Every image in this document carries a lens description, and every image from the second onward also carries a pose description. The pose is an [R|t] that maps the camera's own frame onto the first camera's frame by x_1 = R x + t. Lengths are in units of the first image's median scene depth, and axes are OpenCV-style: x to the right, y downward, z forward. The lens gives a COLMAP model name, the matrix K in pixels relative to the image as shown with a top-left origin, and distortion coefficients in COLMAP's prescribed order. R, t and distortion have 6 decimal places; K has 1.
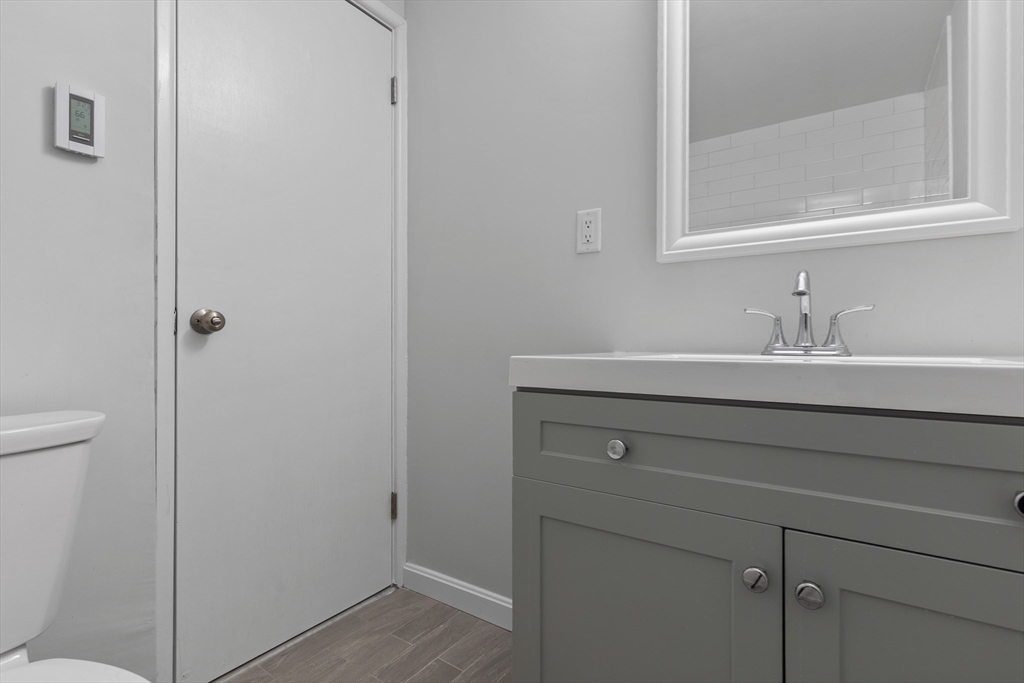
lens RADIAL K [[500.7, 0, 512.0], [0, 500.7, 341.5], [0, 0, 1]] dist [0.014101, -0.008515]
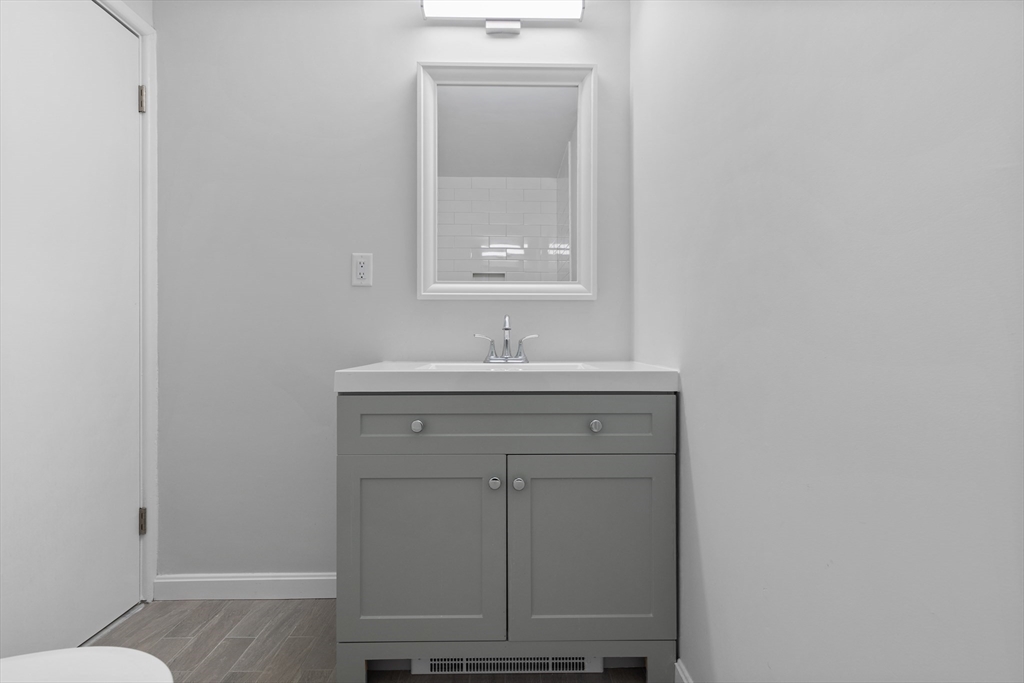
lens RADIAL K [[469.3, 0, 519.0], [0, 469.3, 341.9], [0, 0, 1]] dist [0.014392, -0.000232]
pose [[0.820434, -0.002520, 0.571735, -0.207910], [0.000059, 0.999991, 0.004324, -0.035890], [-0.571741, -0.003514, 0.820427, -0.237438]]
